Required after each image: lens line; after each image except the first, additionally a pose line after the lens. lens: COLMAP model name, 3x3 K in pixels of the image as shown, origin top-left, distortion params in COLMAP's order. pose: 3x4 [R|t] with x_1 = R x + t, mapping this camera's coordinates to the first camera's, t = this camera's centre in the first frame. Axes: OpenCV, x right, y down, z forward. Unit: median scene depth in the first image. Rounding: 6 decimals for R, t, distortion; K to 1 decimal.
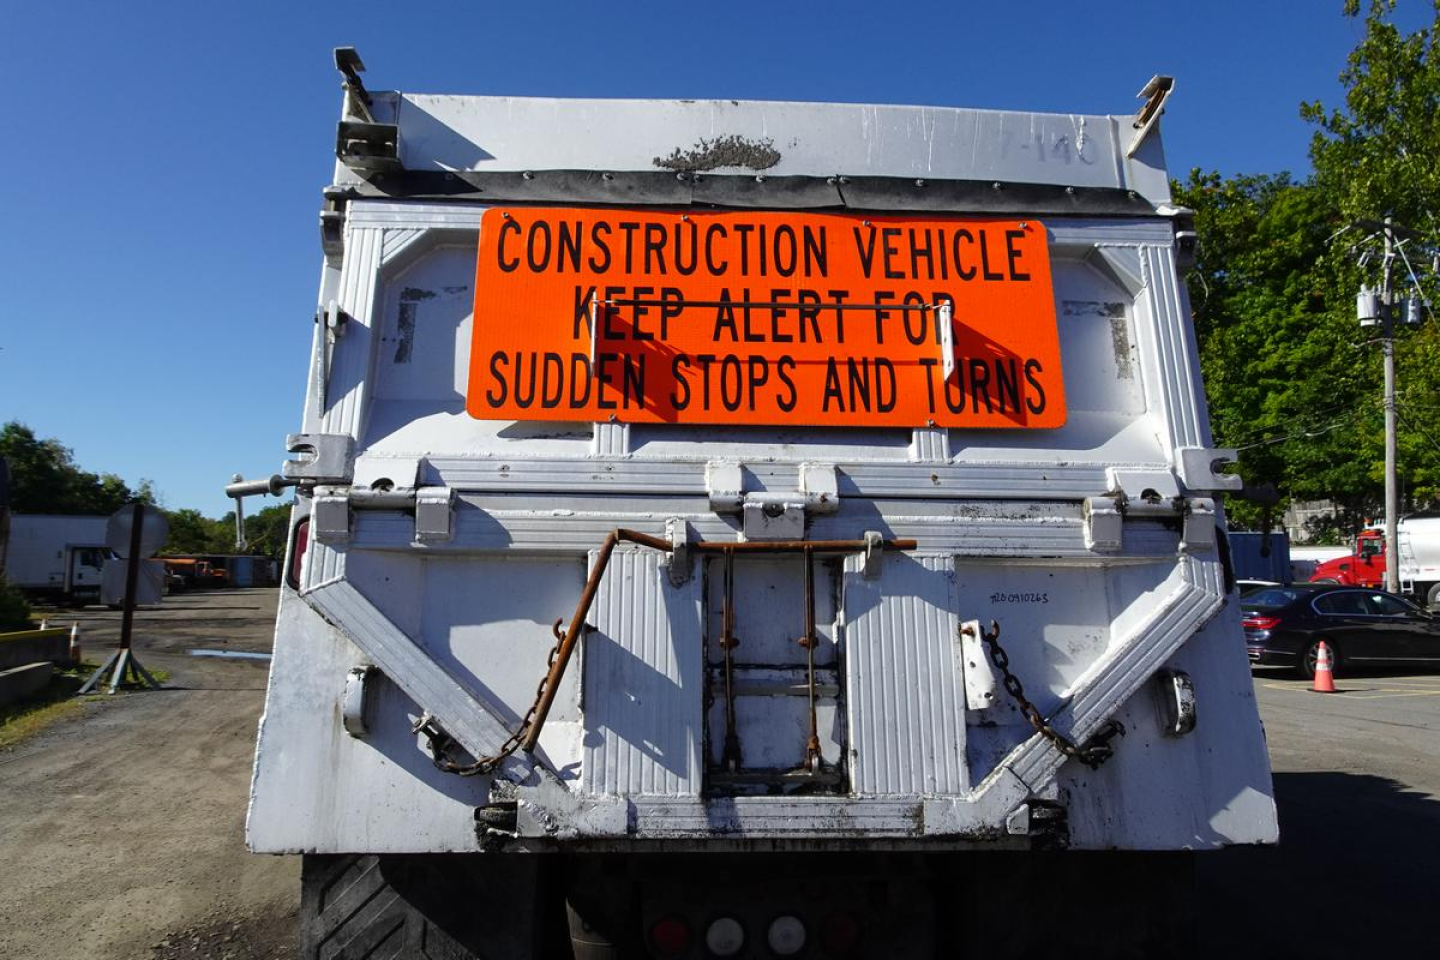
lens RADIAL K [[1021.5, 0, 720.1], [0, 1021.5, 493.2], [0, 0, 1]] dist [0.048083, 0.002376]
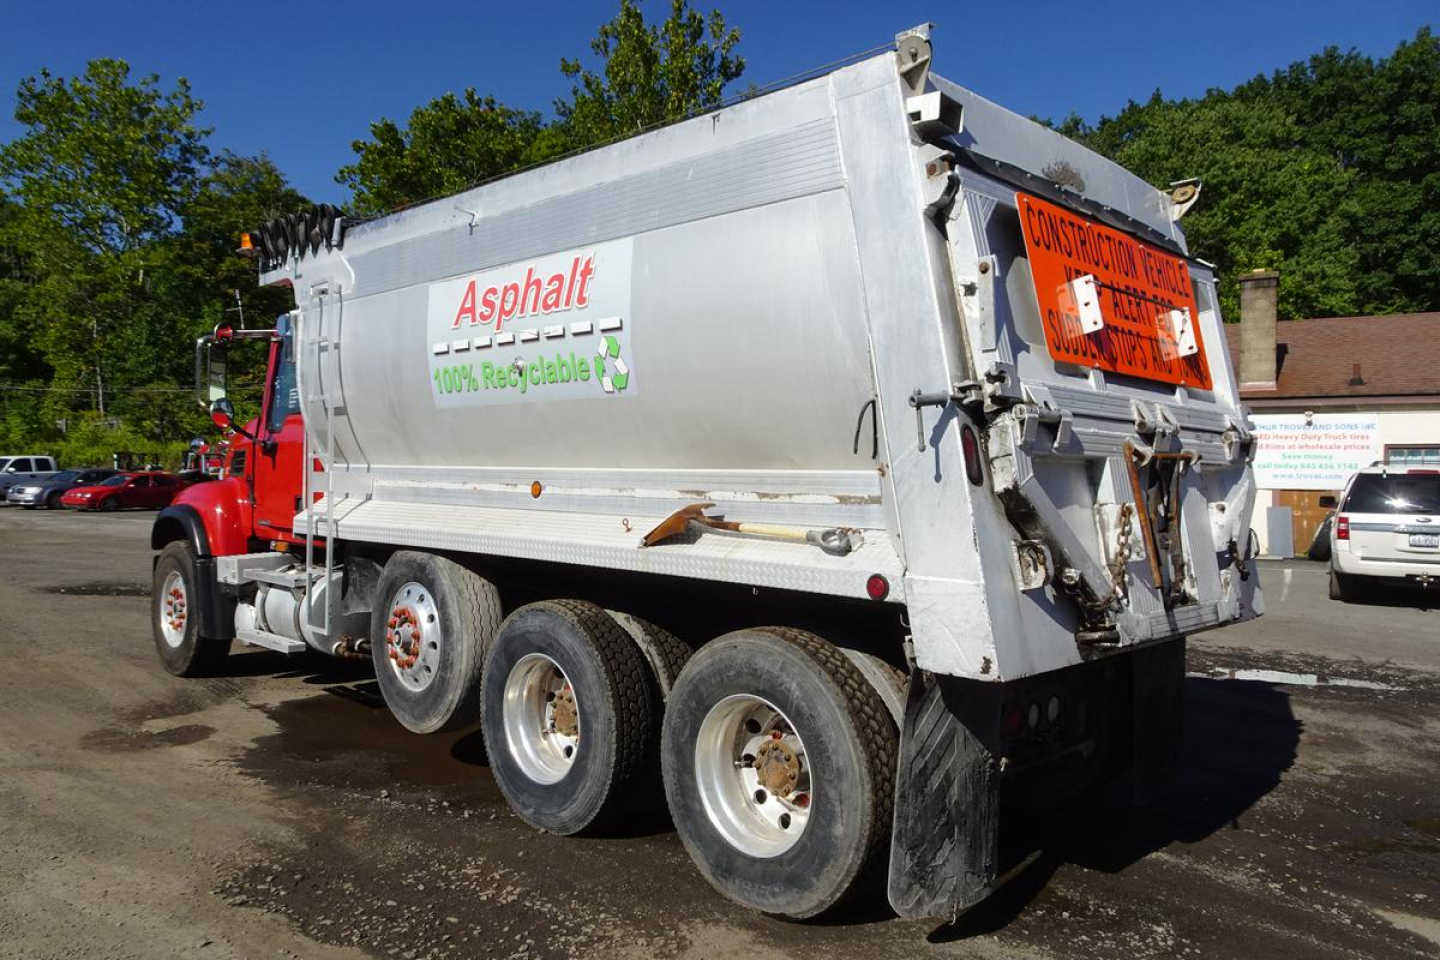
lens RADIAL K [[1031.8, 0, 720.0], [0, 1031.8, 480.0], [0, 0, 1]] dist [0.005137, 0.002385]
pose [[0.737495, -0.000316, 0.675353, -1.414673], [-0.060831, 0.995904, 0.066895, 0.021174], [-0.672608, -0.090417, 0.734455, 0.260153]]
